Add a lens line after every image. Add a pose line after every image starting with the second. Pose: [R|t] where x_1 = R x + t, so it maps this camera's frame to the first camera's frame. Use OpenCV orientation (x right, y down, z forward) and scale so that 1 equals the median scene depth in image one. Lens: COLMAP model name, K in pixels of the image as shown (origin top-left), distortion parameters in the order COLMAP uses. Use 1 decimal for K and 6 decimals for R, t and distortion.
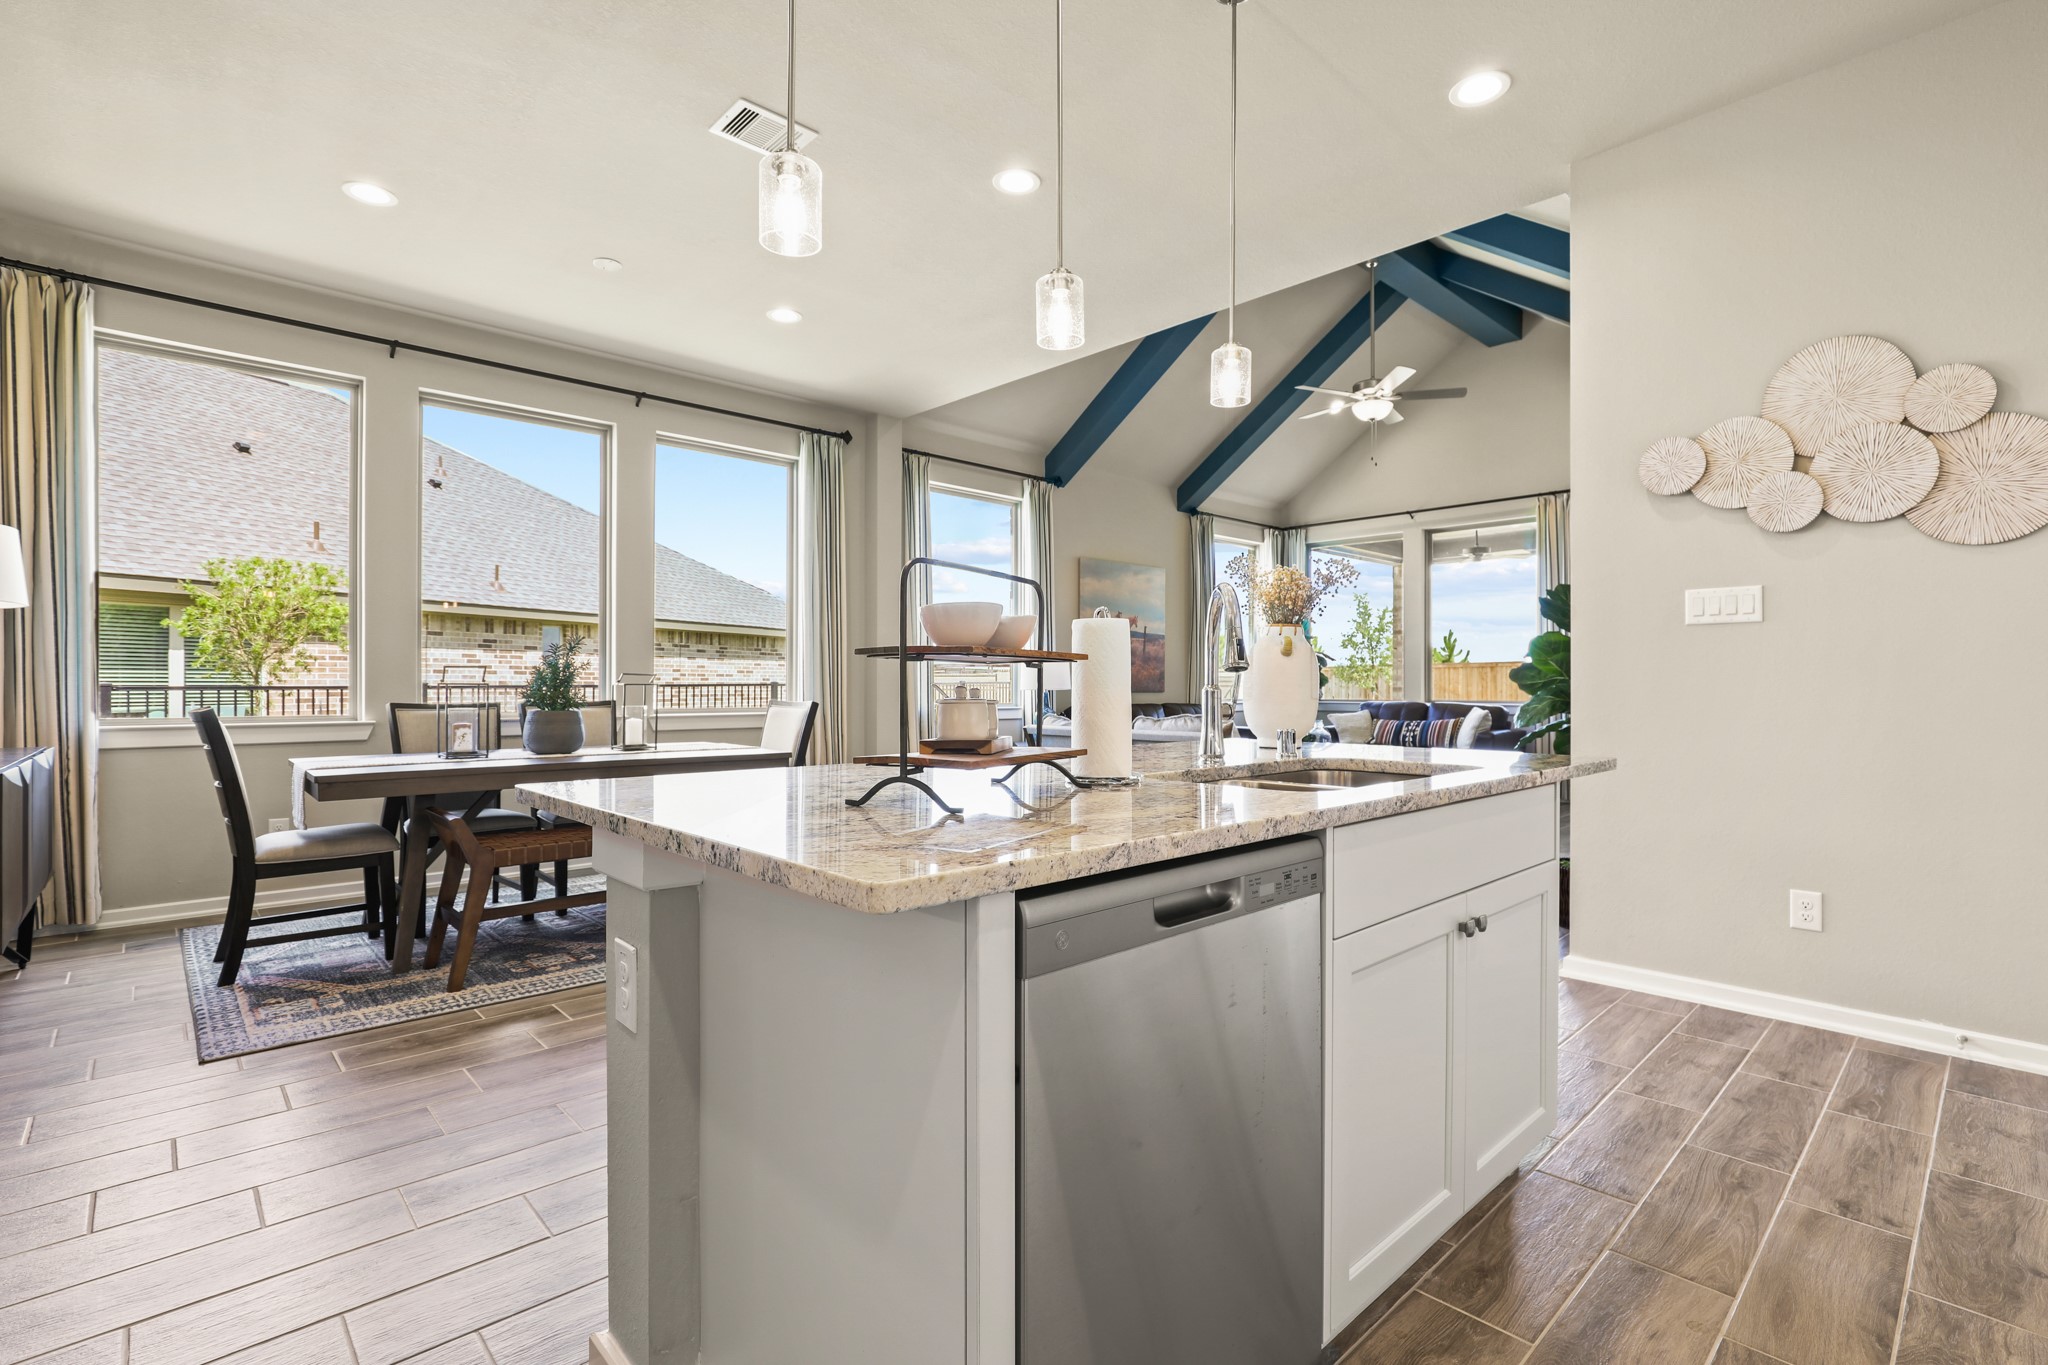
lens RADIAL K [[946.1, 0, 1028.9], [0, 946.1, 687.3], [0, 0, 1]] dist [-0.003029, -0.000294]
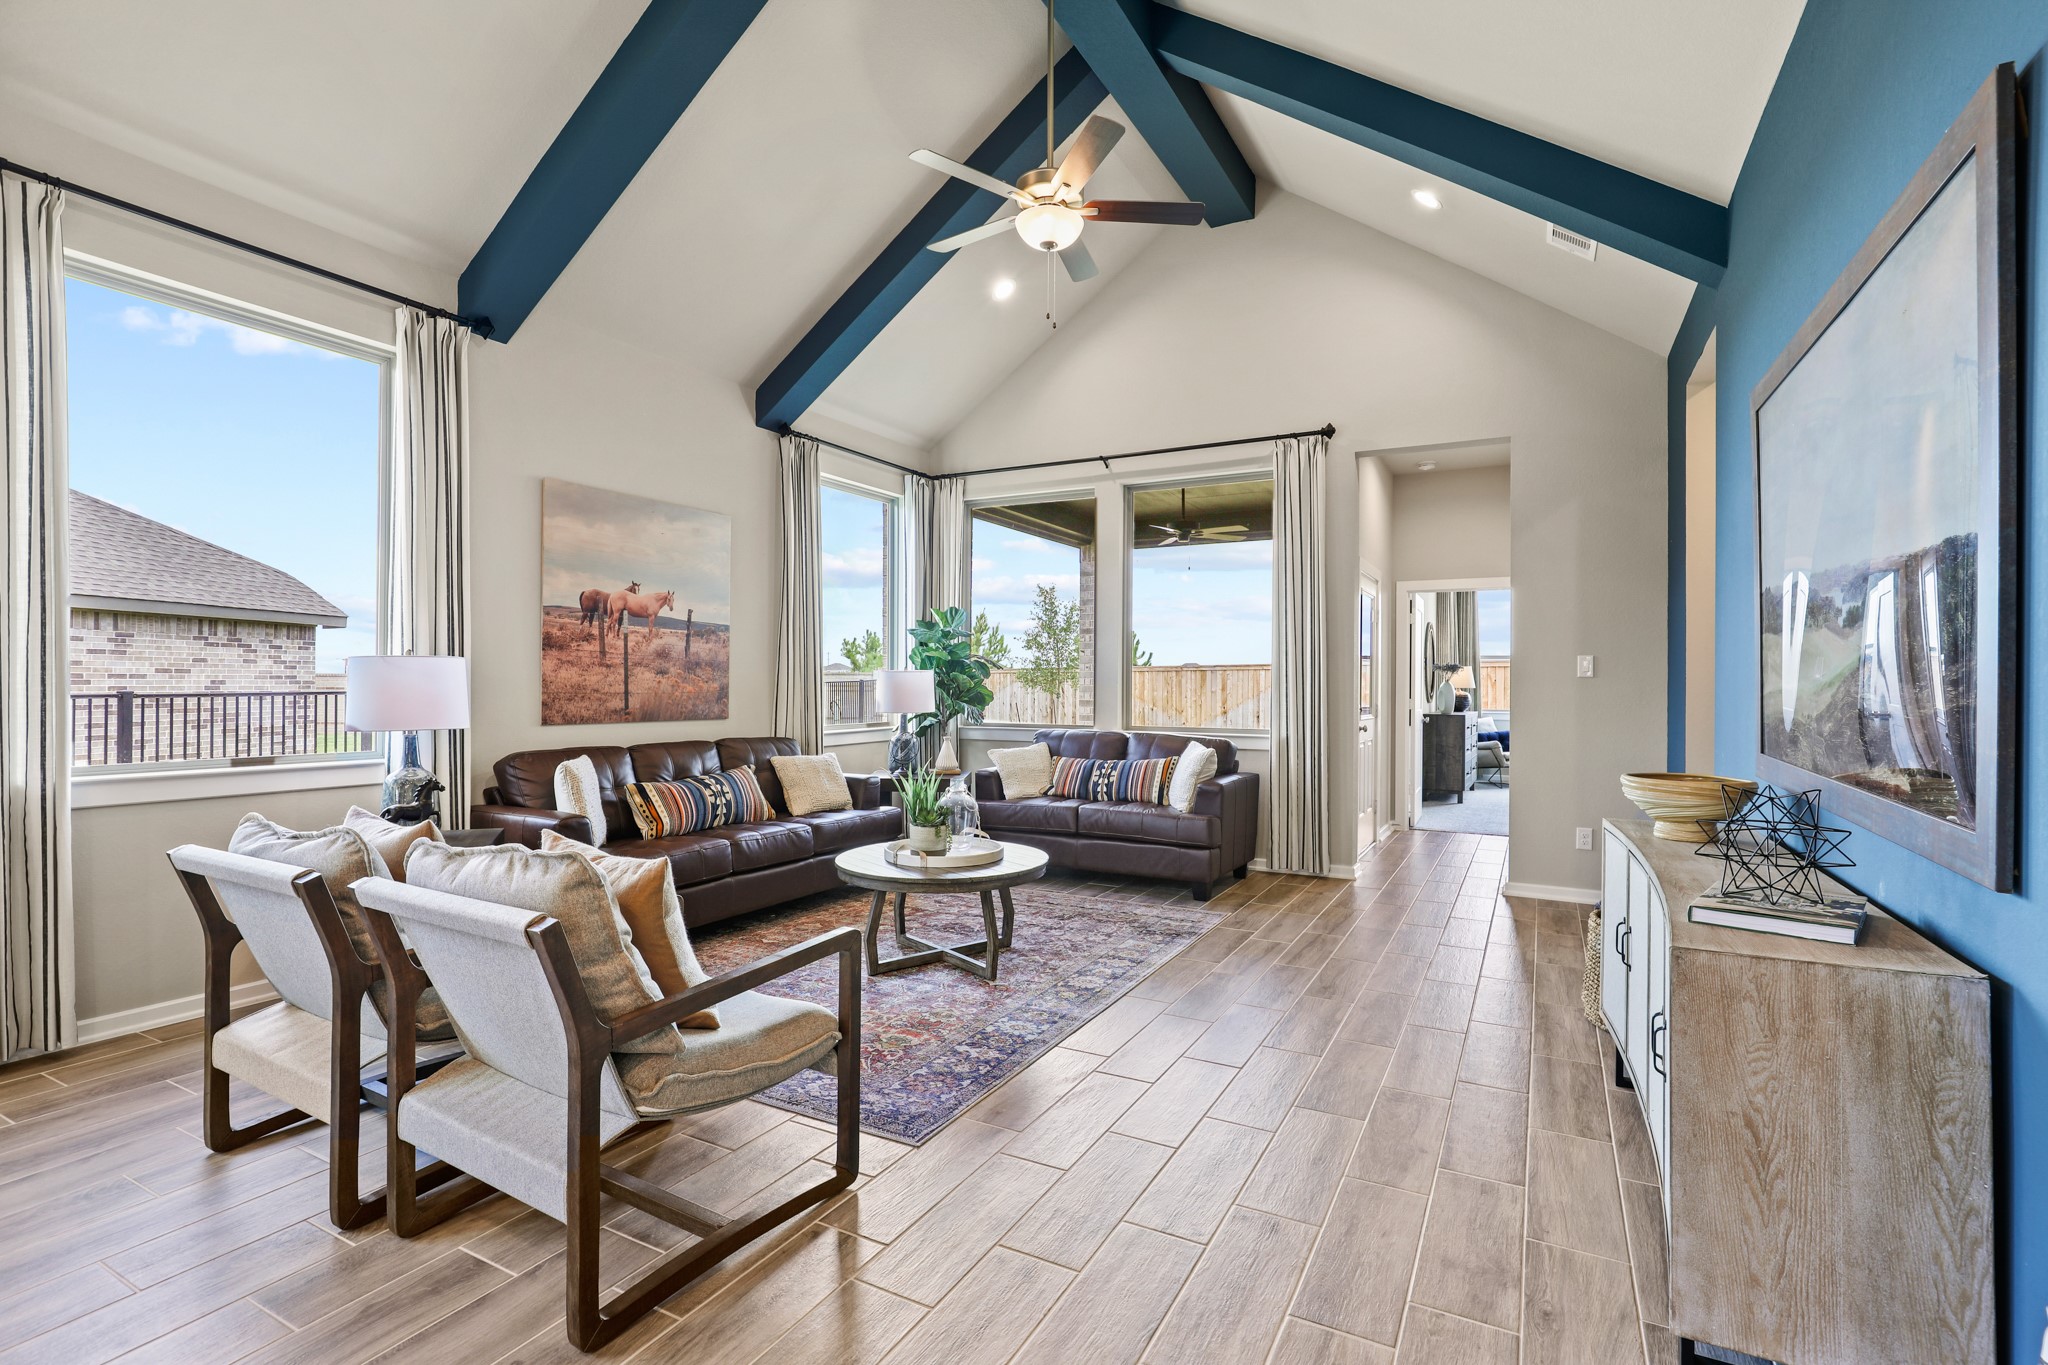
lens RADIAL K [[946.1, 0, 1028.9], [0, 946.1, 687.3], [0, 0, 1]] dist [-0.003029, -0.000294]
pose [[0.951174, 0.003542, 0.308636, 0.139974], [-0.004539, 0.999987, 0.002511, -0.017739], [-0.308623, -0.003790, 0.951177, 0.364801]]
